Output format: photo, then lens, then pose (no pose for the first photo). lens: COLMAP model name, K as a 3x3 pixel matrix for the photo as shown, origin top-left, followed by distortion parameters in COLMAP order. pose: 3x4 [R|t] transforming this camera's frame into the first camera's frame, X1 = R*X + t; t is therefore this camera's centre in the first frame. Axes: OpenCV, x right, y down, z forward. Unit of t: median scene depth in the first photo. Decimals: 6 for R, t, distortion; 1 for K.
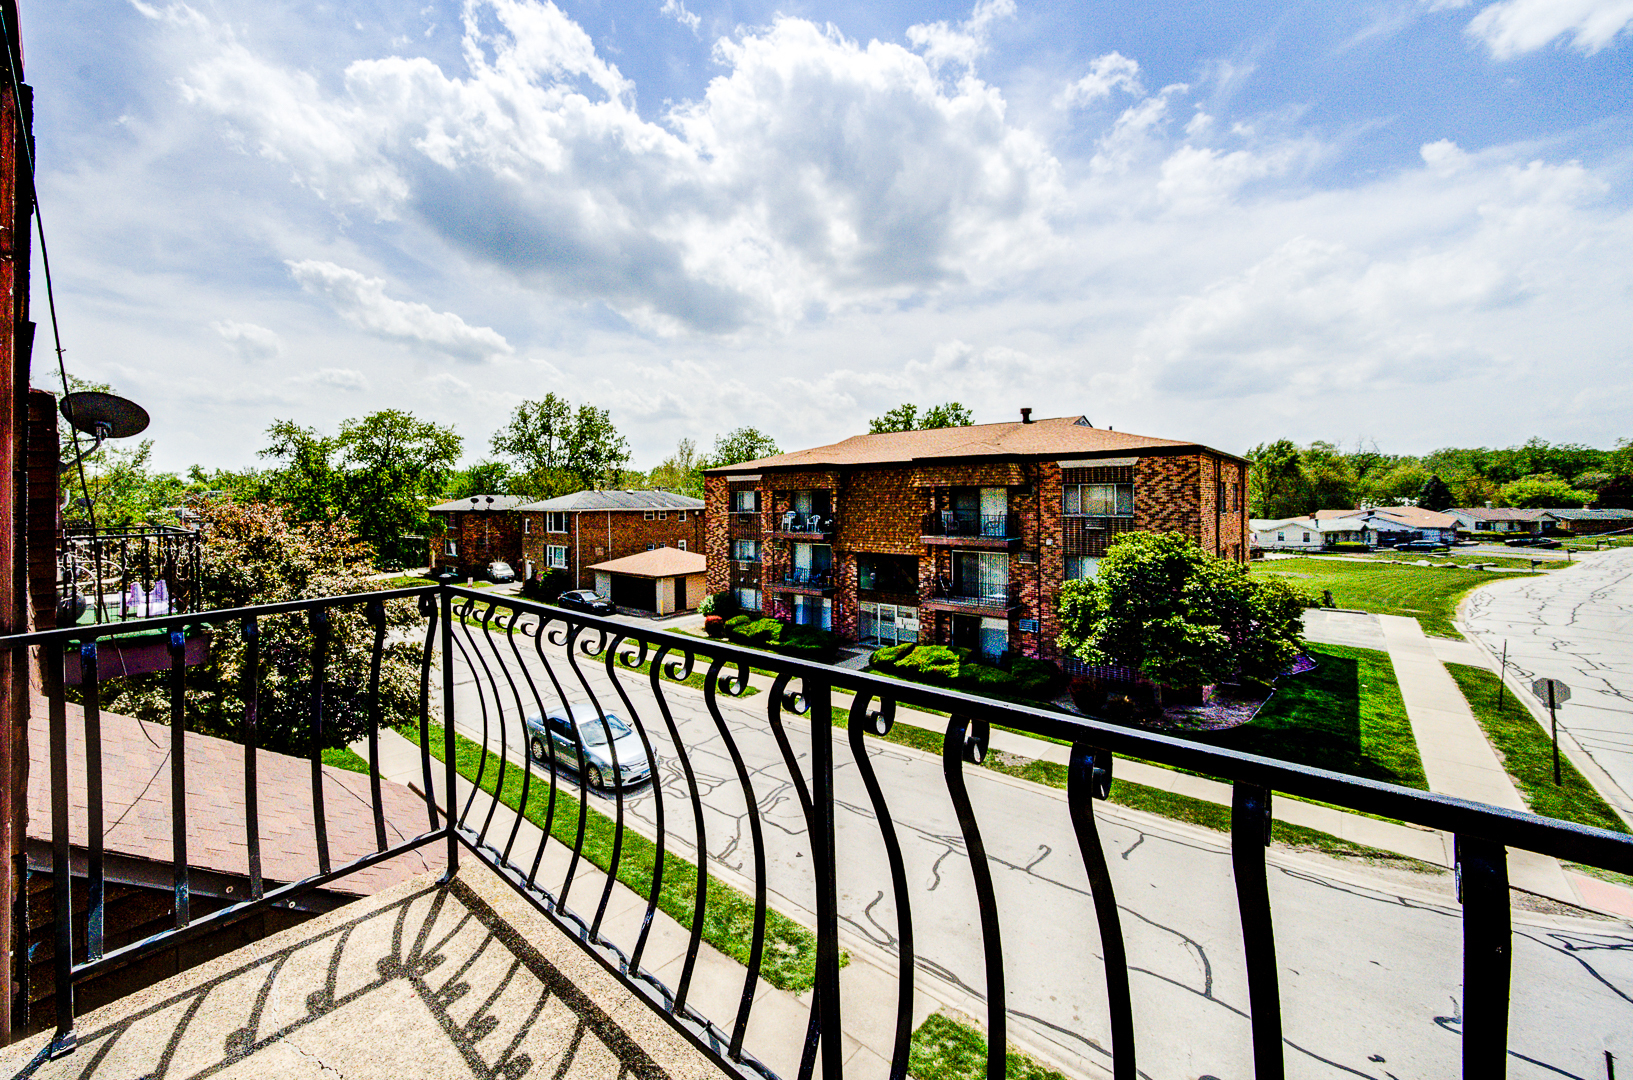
lens RADIAL K [[742.1, 0, 816.0], [0, 742.1, 488.3], [0, 0, 1]] dist [-0.001886, -0.000108]
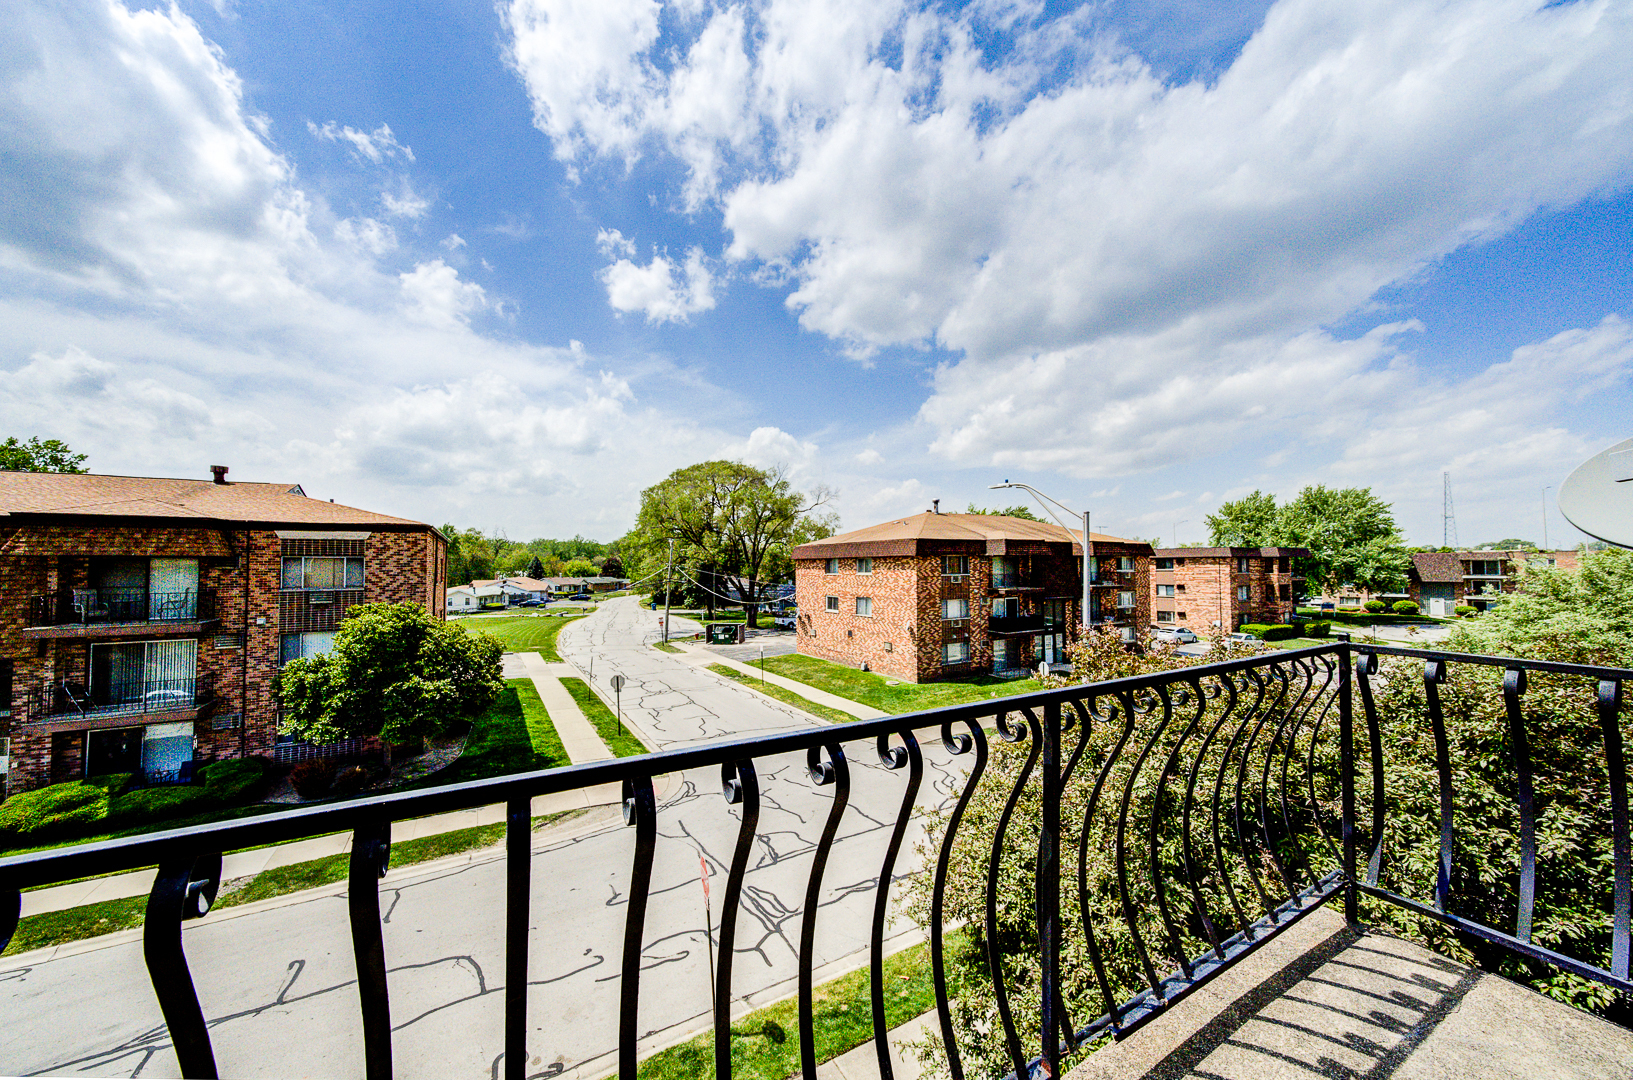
lens RADIAL K [[580.7, 0, 810.5], [0, 580.7, 532.2], [0, 0, 1]] dist [-0.019031, 0.004119]
pose [[0.255380, 0.062205, 0.964838, -0.187656], [-0.005328, 0.998004, -0.062932, 0.005960], [-0.966826, 0.010931, 0.255202, 0.183602]]
